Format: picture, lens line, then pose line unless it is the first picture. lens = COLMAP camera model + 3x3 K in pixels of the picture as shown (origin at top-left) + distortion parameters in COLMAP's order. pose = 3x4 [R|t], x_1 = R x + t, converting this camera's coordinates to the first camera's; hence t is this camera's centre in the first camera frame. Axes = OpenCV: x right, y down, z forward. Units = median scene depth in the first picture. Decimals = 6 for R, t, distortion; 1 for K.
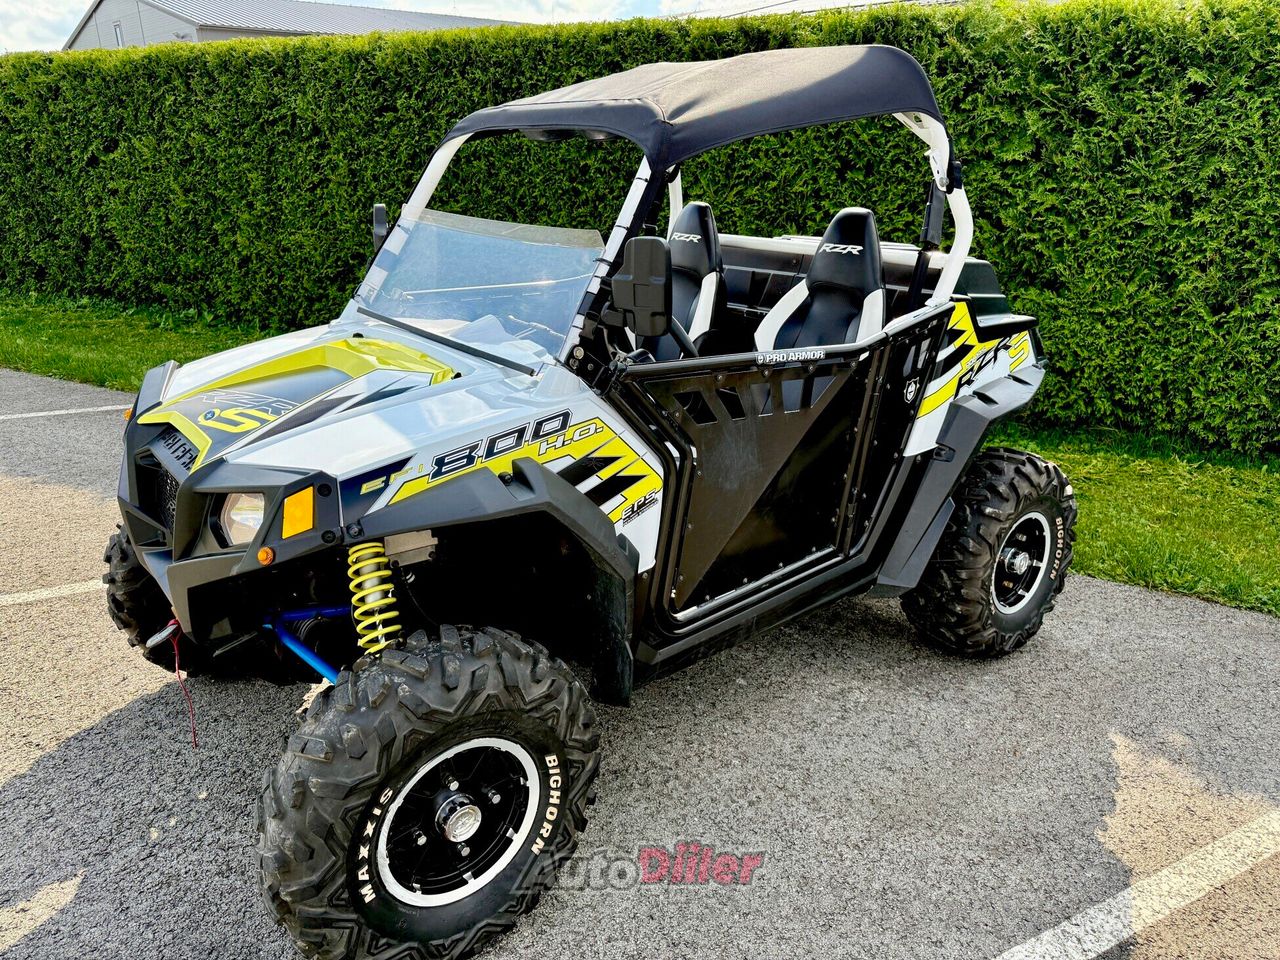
lens RADIAL K [[901.8, 0, 635.6], [0, 901.8, 492.1], [0, 0, 1]] dist [0.043723, -0.051365]
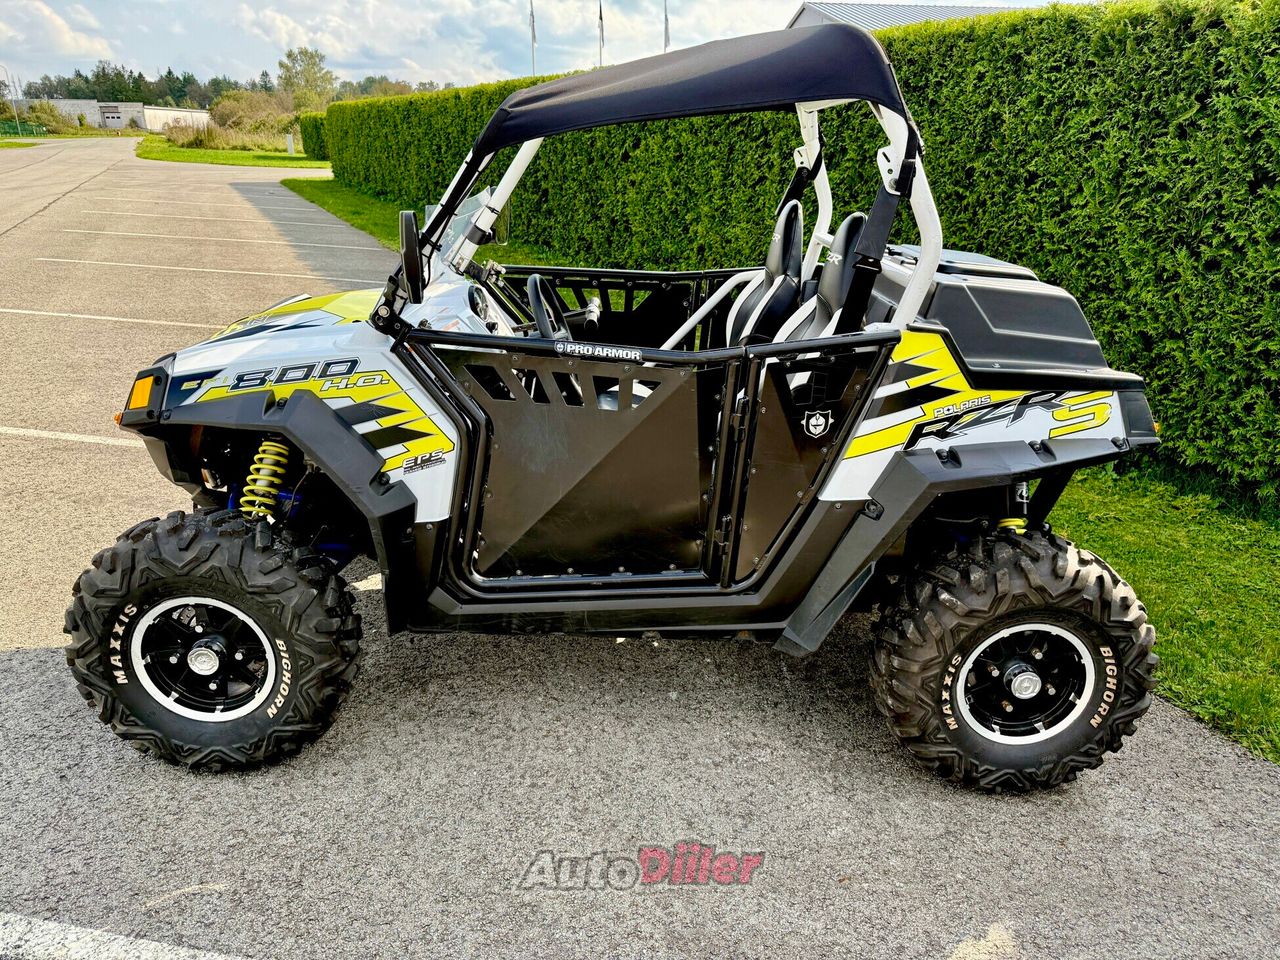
lens RADIAL K [[901.8, 0, 631.8], [0, 901.8, 494.5], [0, 0, 1]] dist [0.043723, -0.051365]
pose [[0.788931, 0.234527, -0.567965, 0.311867], [-0.236224, 0.969027, 0.072009, -0.030954], [0.567261, 0.077357, 0.819897, 0.091753]]
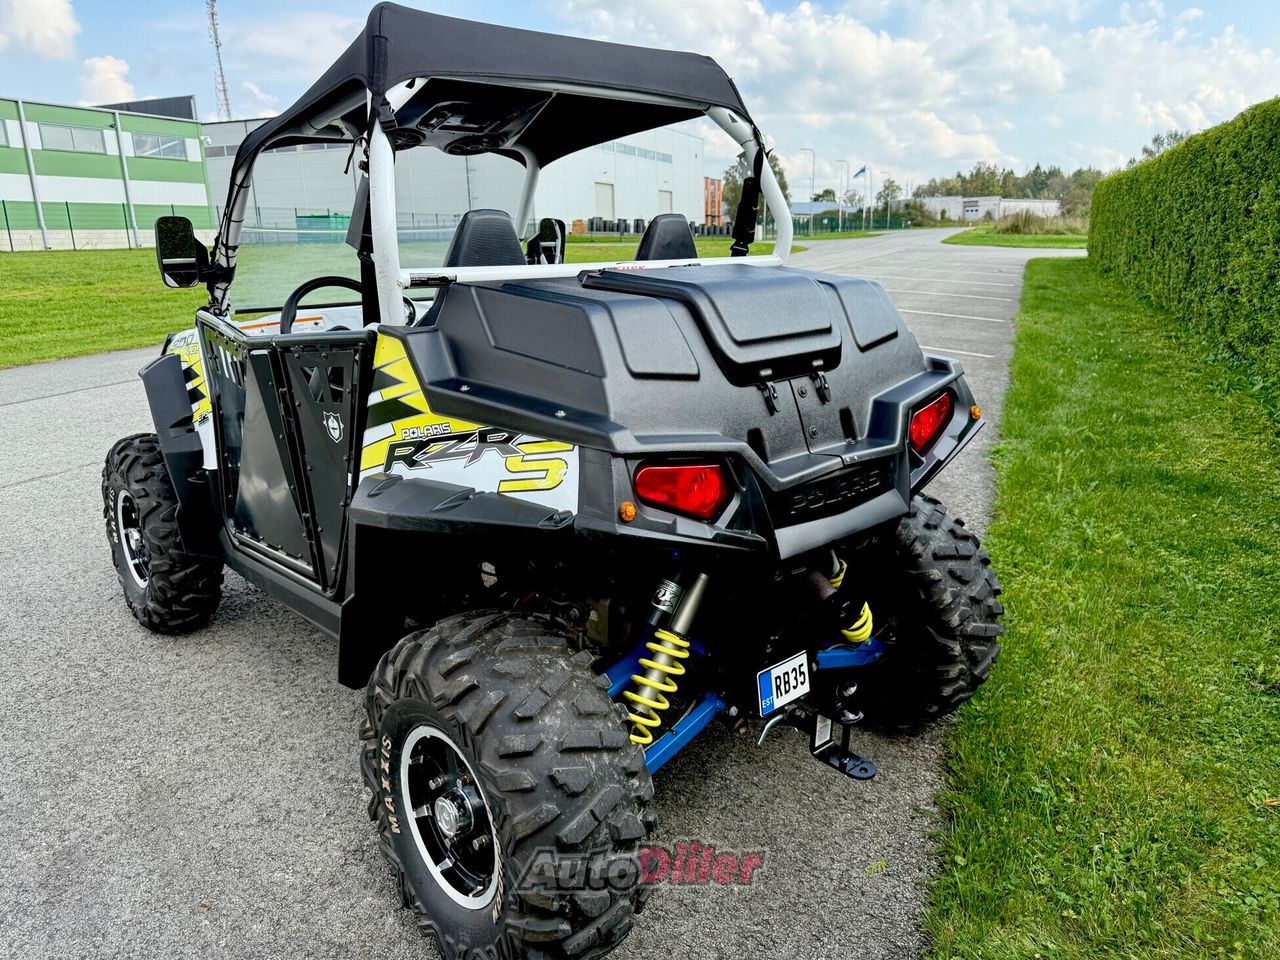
lens RADIAL K [[901.8, 0, 633.5], [0, 901.8, 480.9], [0, 0, 1]] dist [0.043723, -0.051365]
pose [[0.069774, 0.264370, -0.961894, 0.516988], [-0.343632, 0.911599, 0.225620, -0.158934], [0.936509, 0.314795, 0.154452, 0.530279]]
